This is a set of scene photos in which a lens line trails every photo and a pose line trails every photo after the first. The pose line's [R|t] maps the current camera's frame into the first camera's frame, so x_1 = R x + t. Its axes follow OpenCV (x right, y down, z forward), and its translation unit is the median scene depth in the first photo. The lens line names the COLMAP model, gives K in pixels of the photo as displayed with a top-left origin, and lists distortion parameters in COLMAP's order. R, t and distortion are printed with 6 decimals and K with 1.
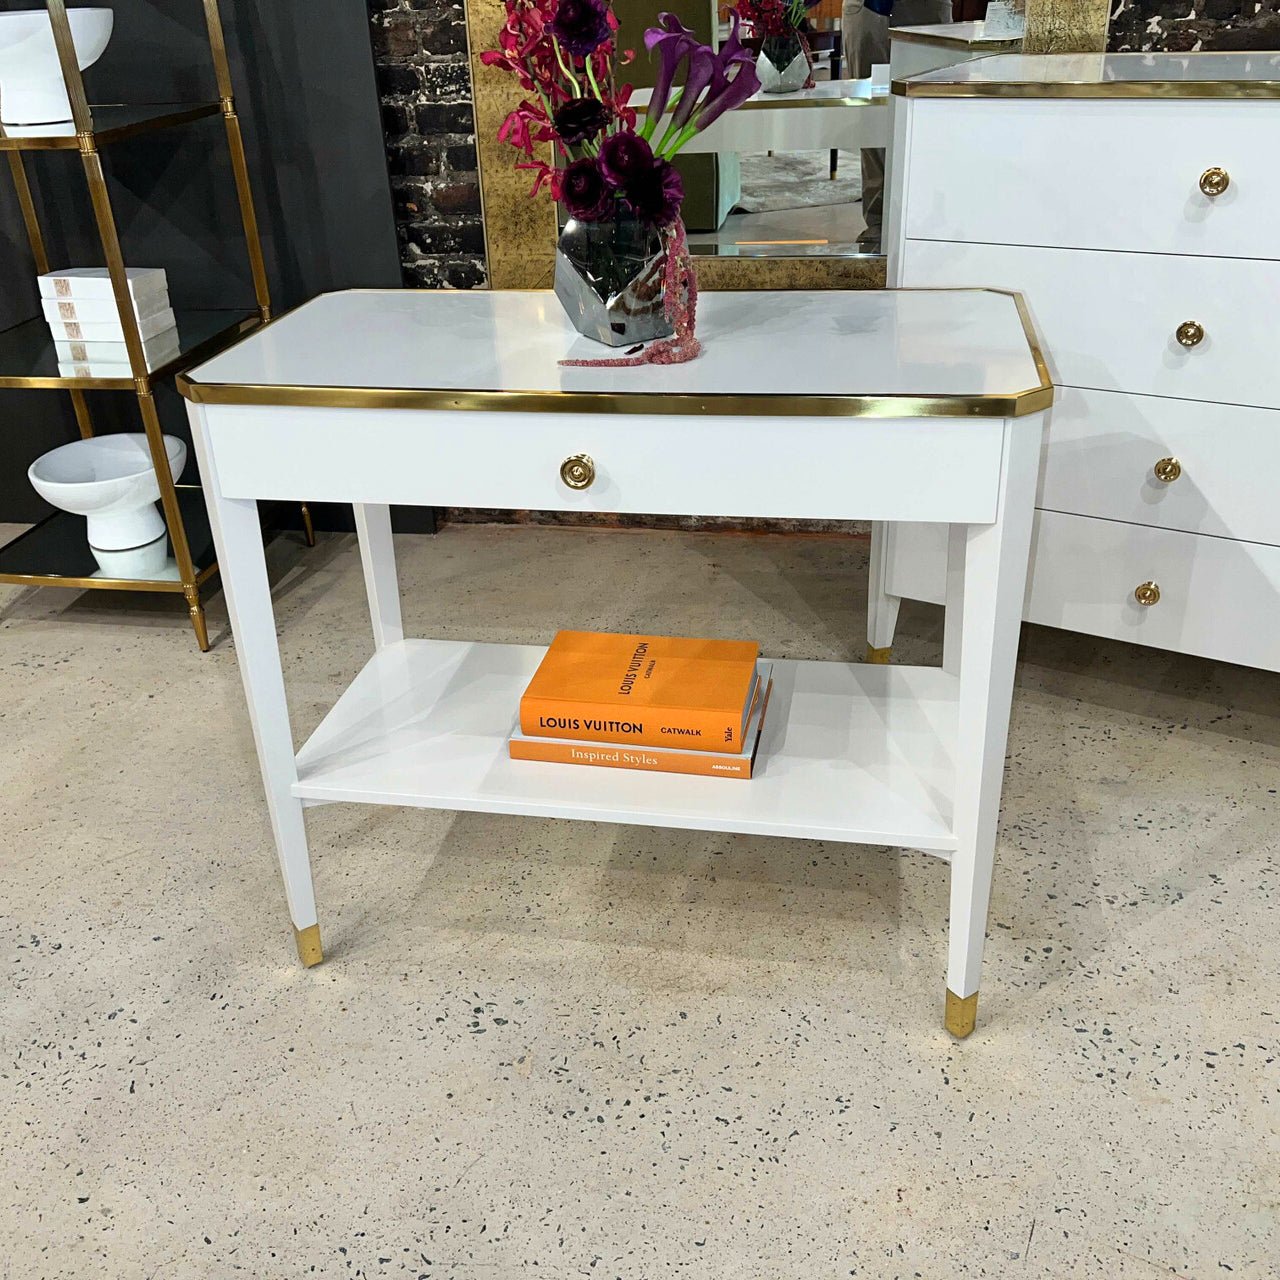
lens RADIAL K [[1275.1, 0, 640.0], [0, 1275.1, 640.0], [0, 0, 1]] dist [0.009717, 0.019458]
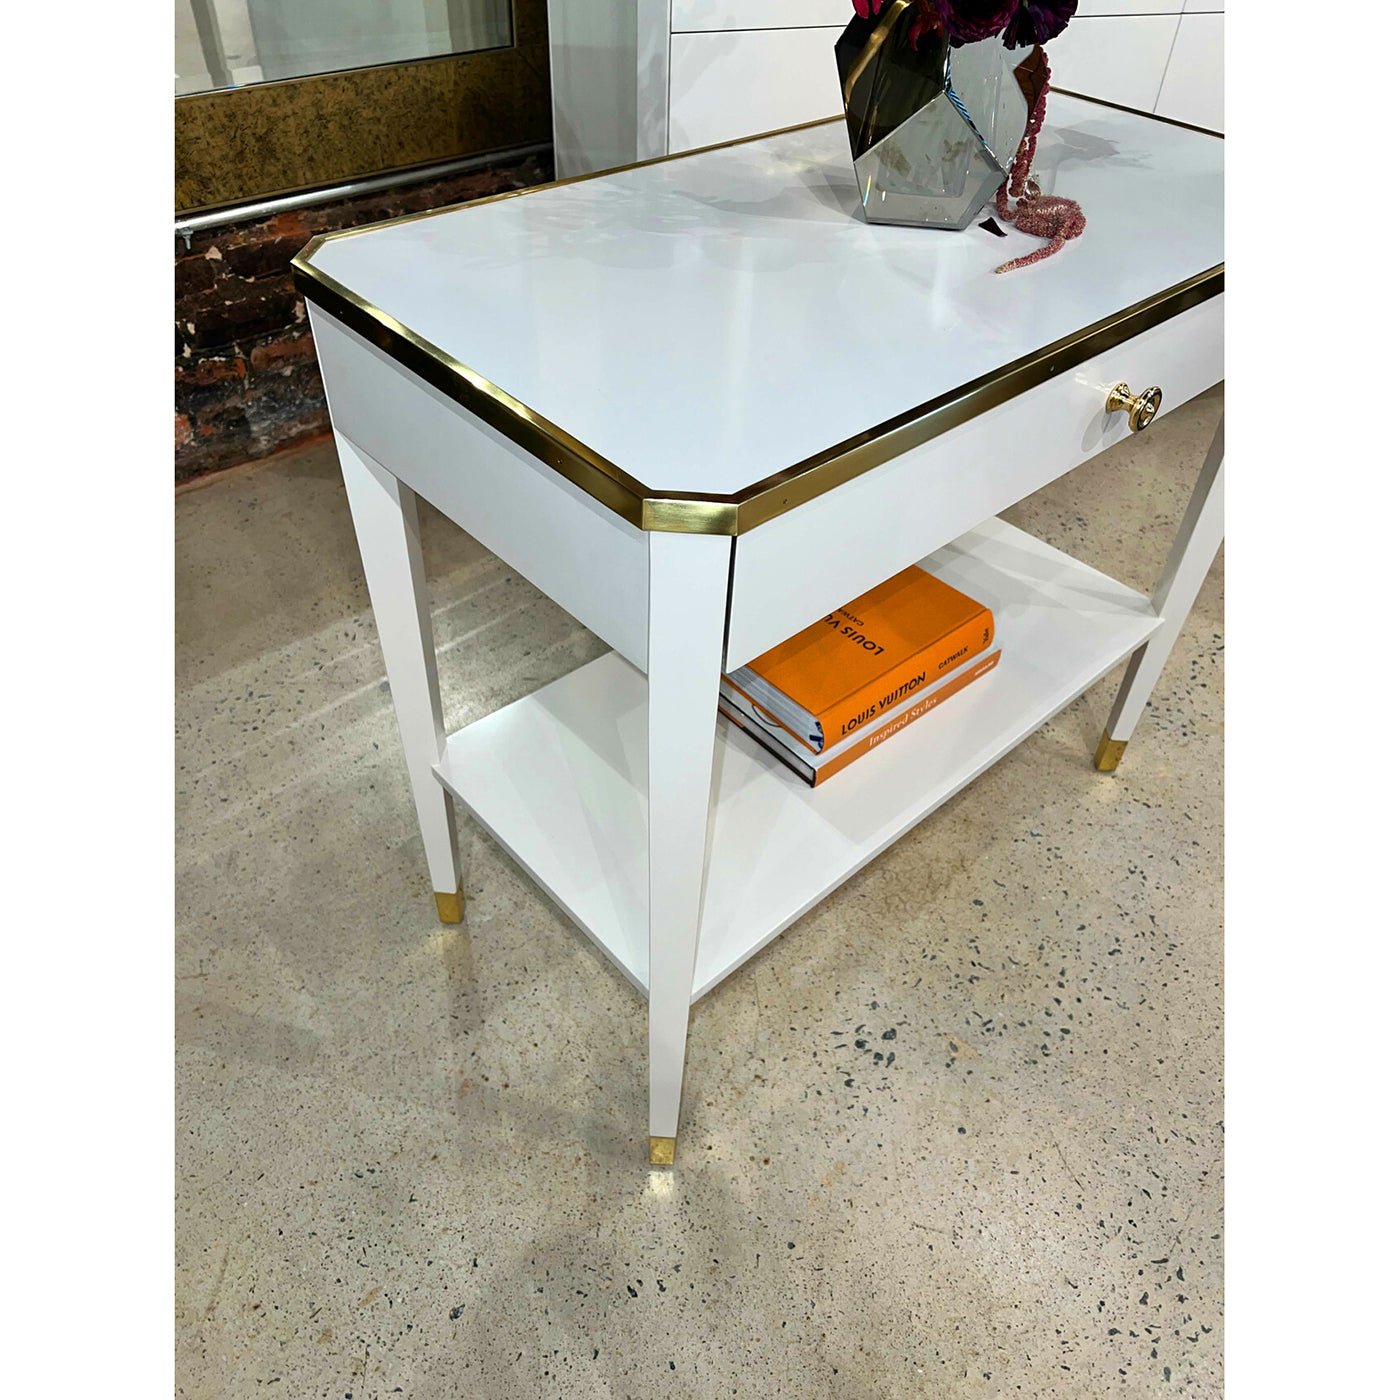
lens RADIAL K [[1095.5, 0, 699.8], [0, 1095.5, 665.0], [0, 0, 1]] dist [0.005178, -0.005745]
pose [[0.594020, -0.478790, 0.646452, -0.590256], [0.309844, 0.877770, 0.365399, -0.263291], [-0.742386, -0.016755, 0.669763, 0.620027]]
